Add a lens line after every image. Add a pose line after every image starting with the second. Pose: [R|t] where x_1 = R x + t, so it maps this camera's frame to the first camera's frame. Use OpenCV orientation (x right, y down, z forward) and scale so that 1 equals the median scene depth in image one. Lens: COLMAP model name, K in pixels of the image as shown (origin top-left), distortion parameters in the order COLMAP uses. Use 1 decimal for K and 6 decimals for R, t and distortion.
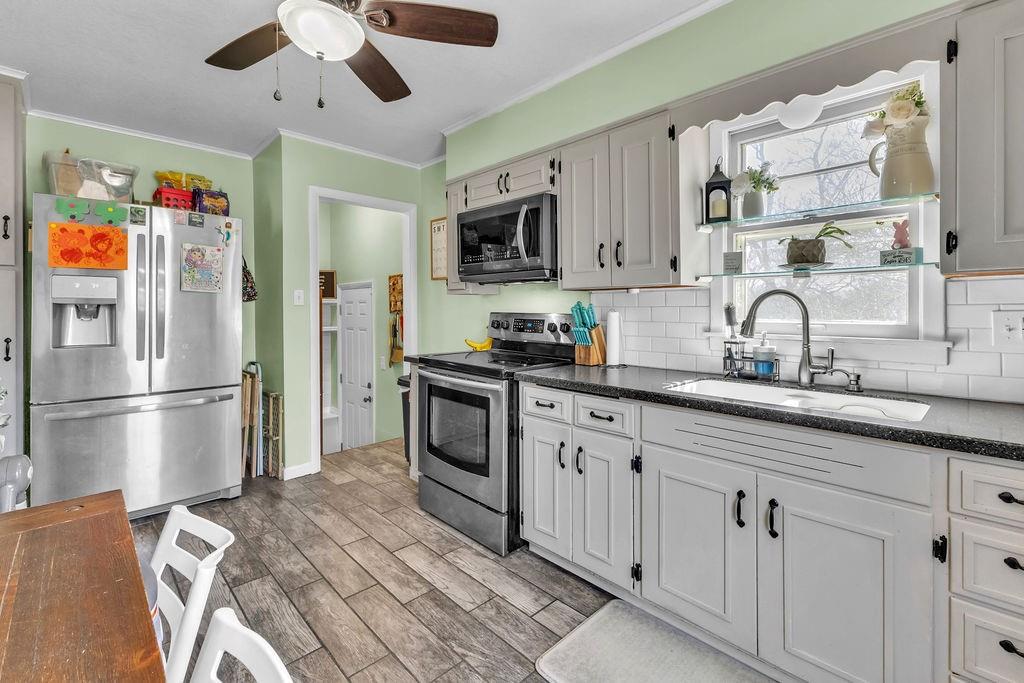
lens RADIAL K [[453.3, 0, 499.3], [0, 453.3, 312.6], [0, 0, 1]] dist [0.002171, 0.001150]
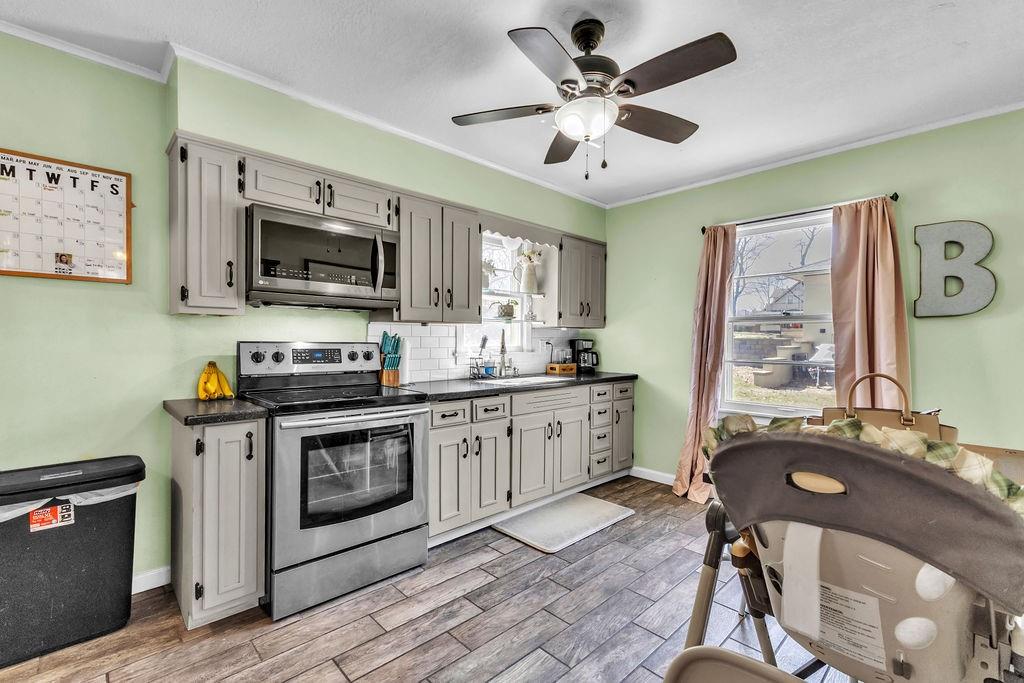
lens RADIAL K [[453.3, 0, 521.5], [0, 453.3, 347.5], [0, 0, 1]] dist [0.002171, 0.001150]
pose [[-0.024610, -0.016739, 0.999557, -1.184221], [0.003483, 0.999852, 0.016829, -0.002713], [-0.999691, 0.003896, -0.024548, 0.862330]]
